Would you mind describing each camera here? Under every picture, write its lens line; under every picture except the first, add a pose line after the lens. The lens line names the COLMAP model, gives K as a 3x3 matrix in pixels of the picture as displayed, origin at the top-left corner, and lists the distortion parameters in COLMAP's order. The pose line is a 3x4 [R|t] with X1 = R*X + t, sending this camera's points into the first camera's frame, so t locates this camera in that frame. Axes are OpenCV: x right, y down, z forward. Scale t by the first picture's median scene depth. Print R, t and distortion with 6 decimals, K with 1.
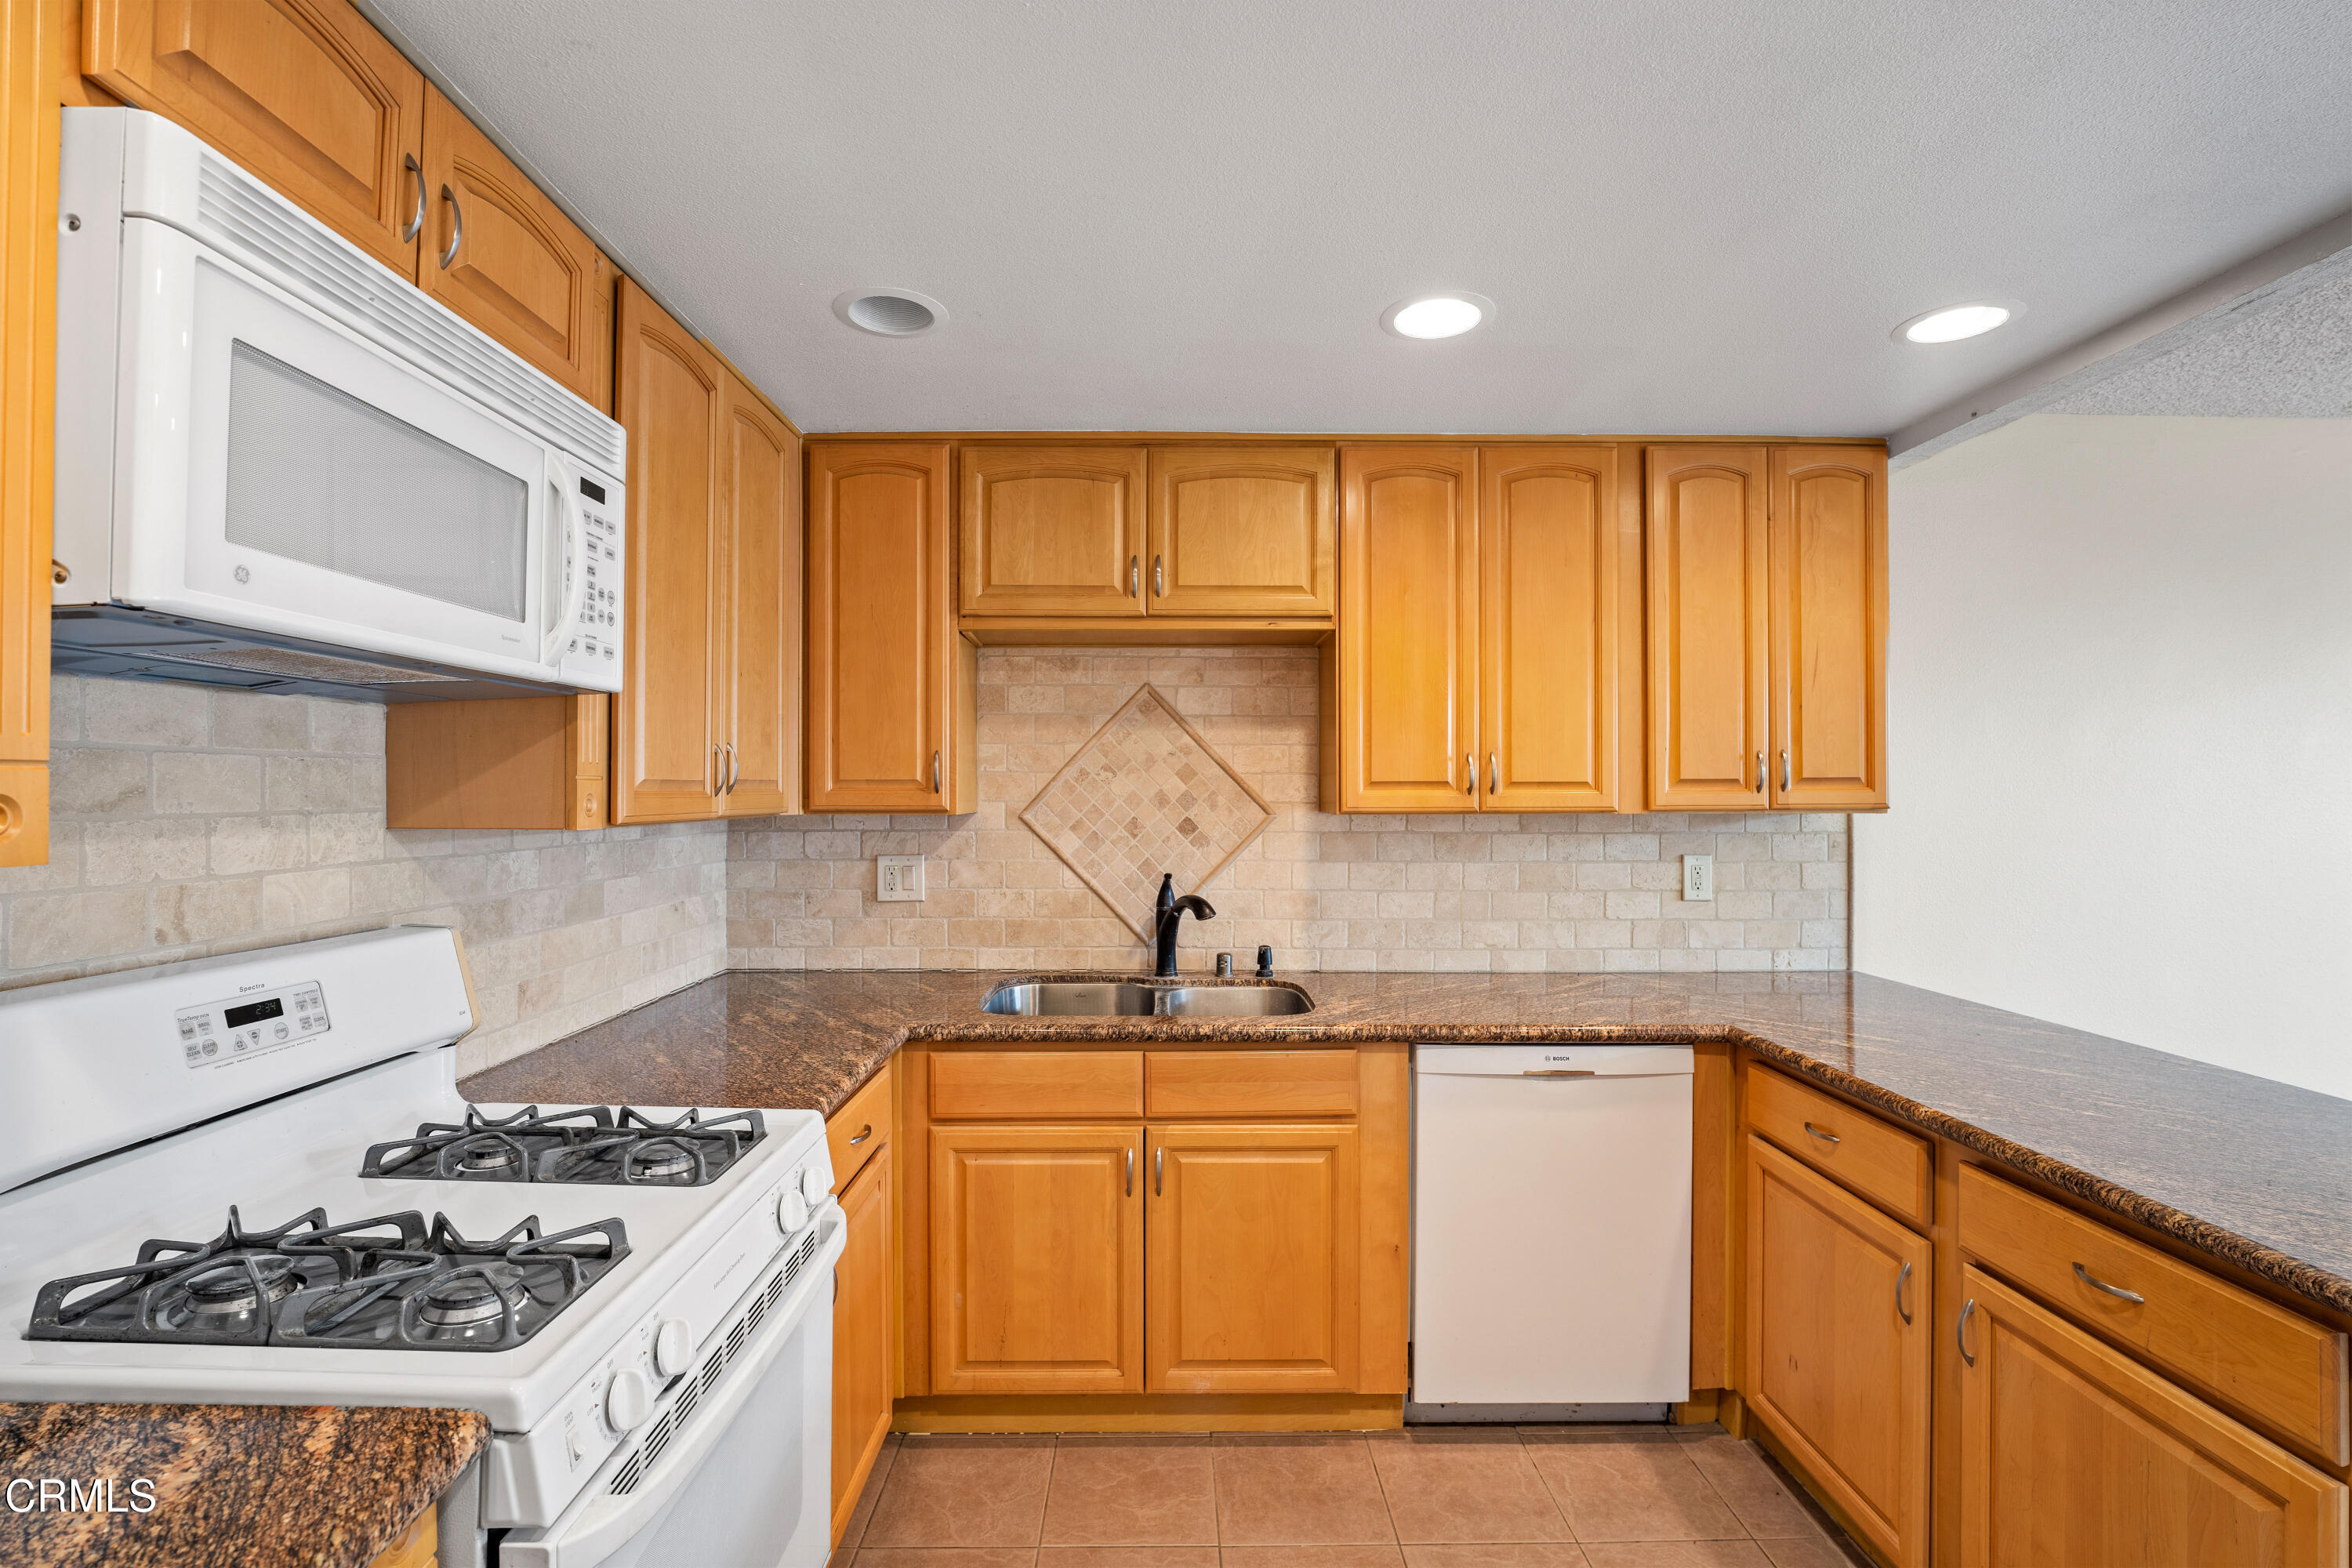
lens RADIAL K [[1053.3, 0, 1172.5], [0, 1053.3, 788.7], [0, 0, 1]] dist [-0.016639, 0.000224]
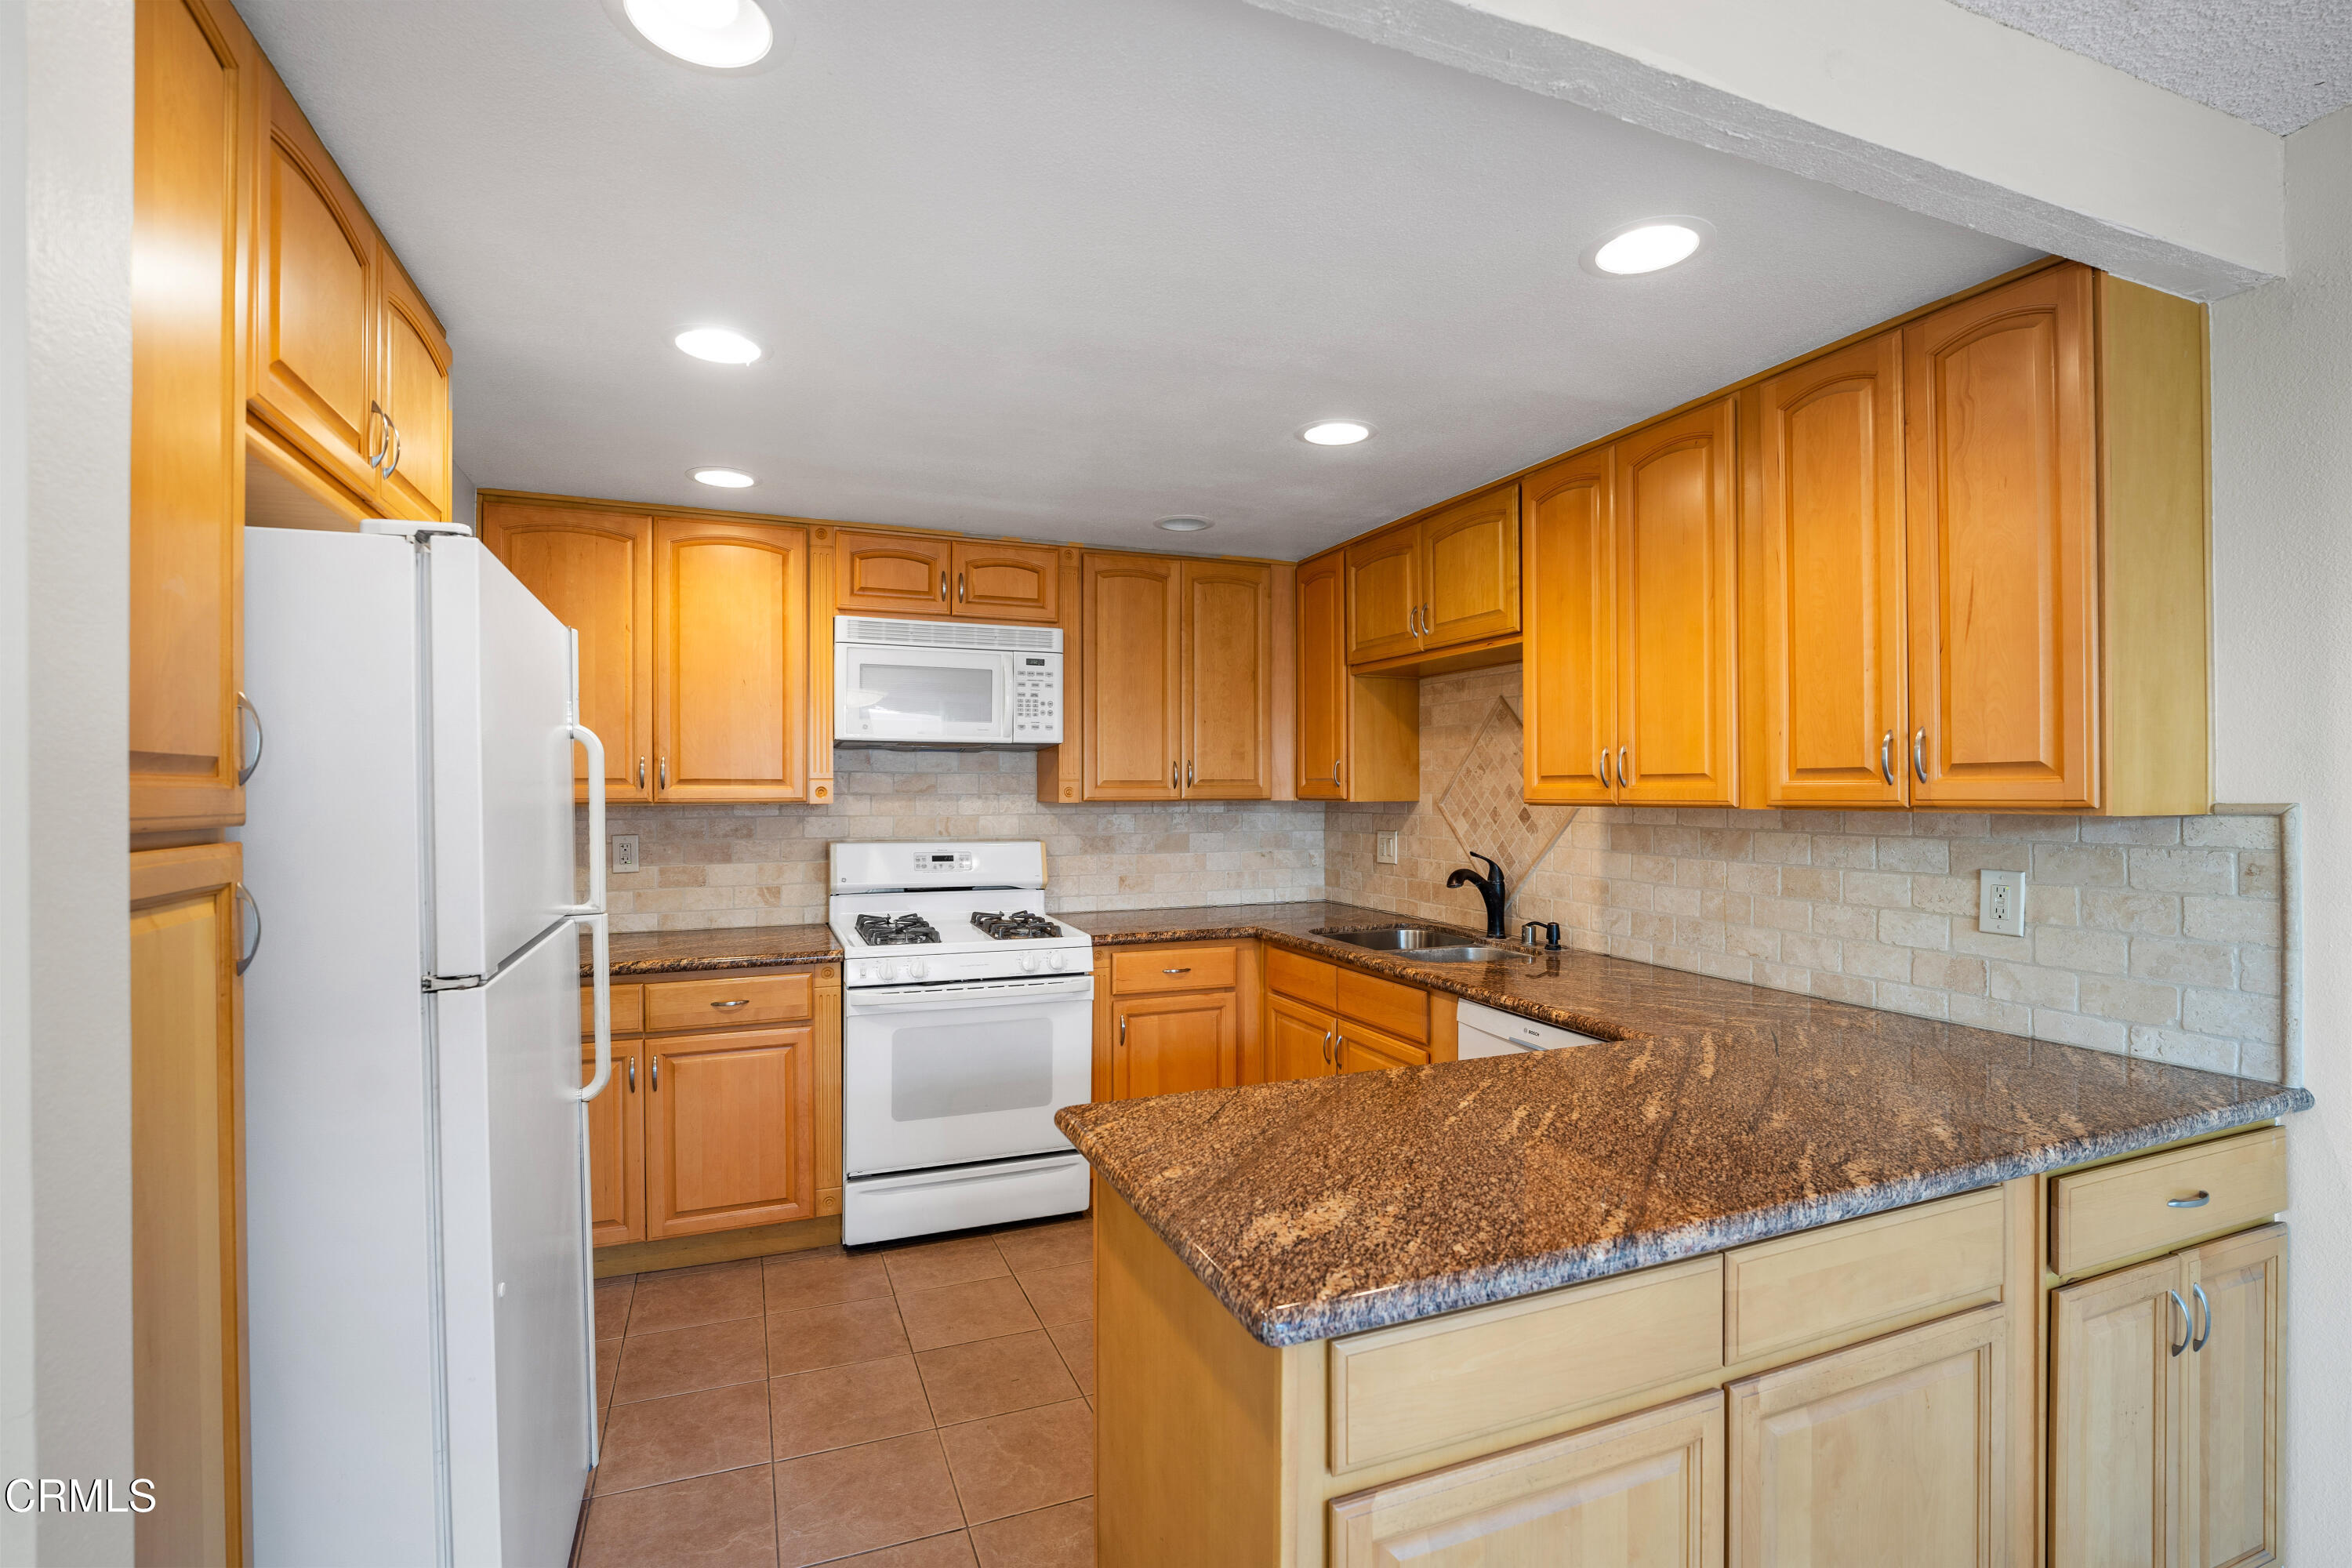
lens RADIAL K [[1069.0, 0, 1169.2], [0, 1069.0, 786.7], [0, 0, 1]] dist [-0.018239, 0.000250]
pose [[0.364092, -0.002531, -0.931360, 1.092726], [0.003048, 0.999994, -0.001526, 0.005331], [0.931358, -0.002283, 0.364097, 0.226765]]
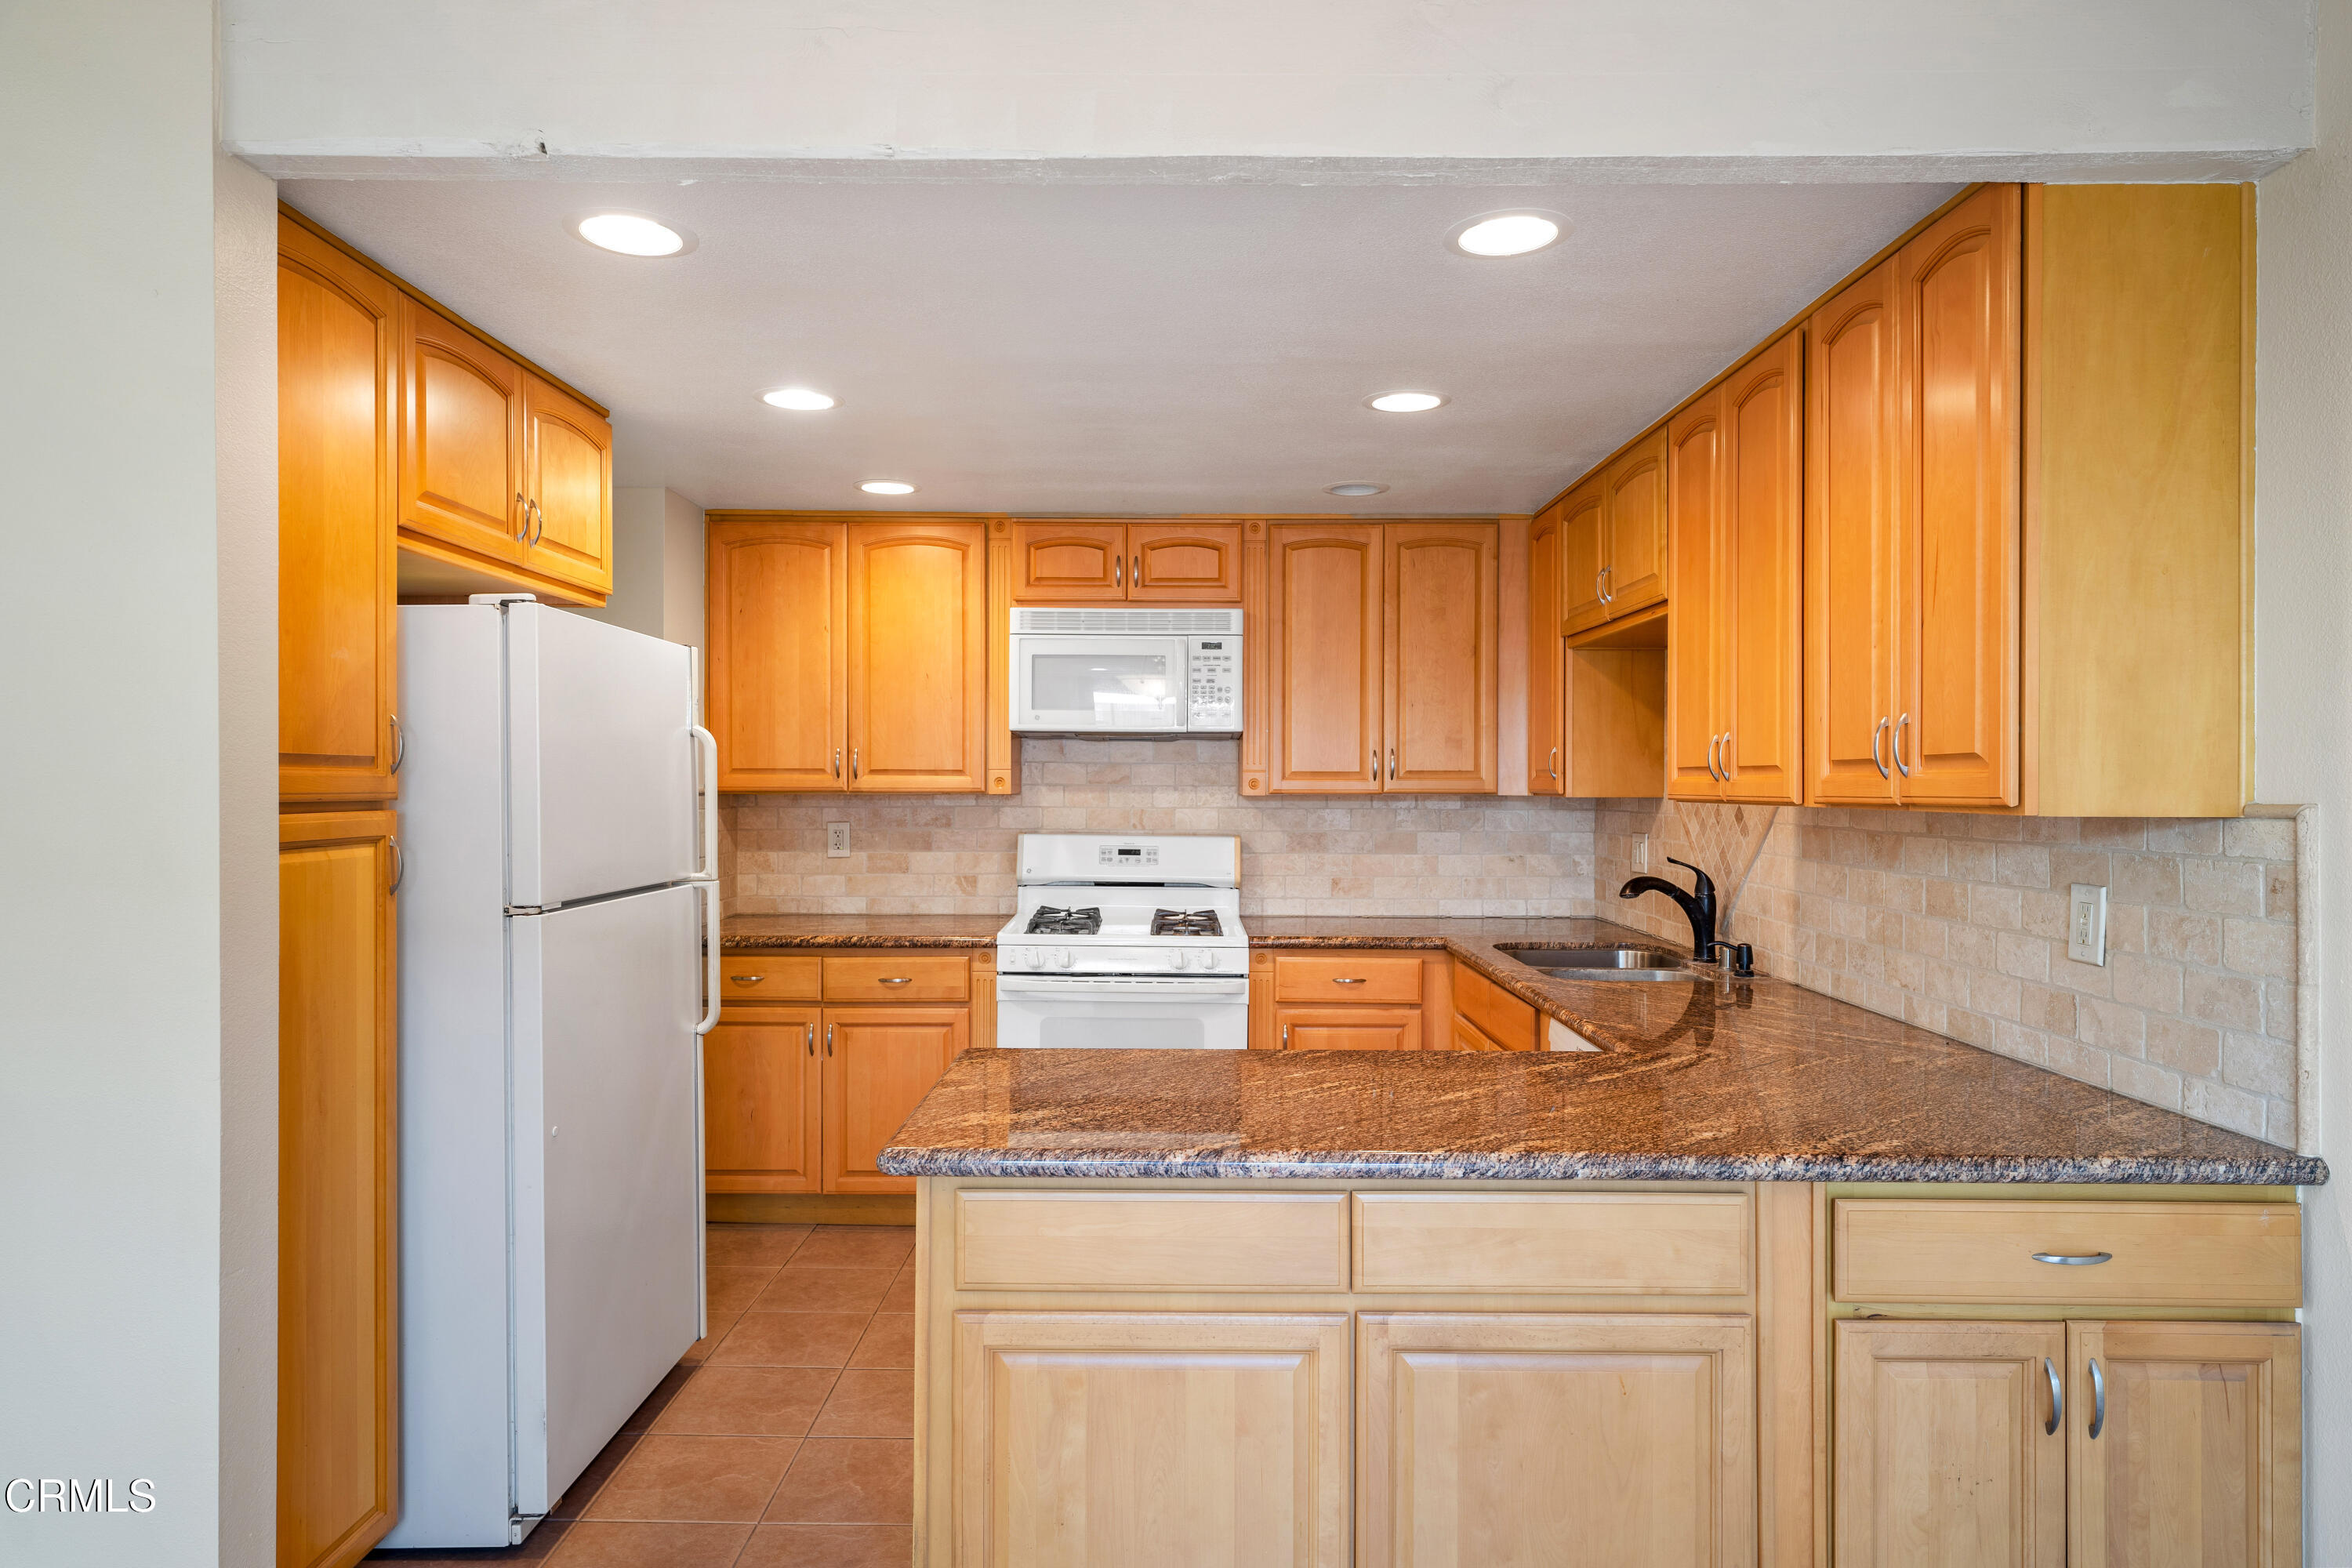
lens RADIAL K [[1388.2, 0, 1165.1], [0, 1388.2, 785.7], [0, 0, 1]] dist [0.004234, -0.000040]
pose [[-0.017632, 0.003338, -0.999839, 1.454967], [-0.001916, 0.999992, 0.003372, 0.006555], [0.999843, 0.001975, -0.017625, 0.558211]]
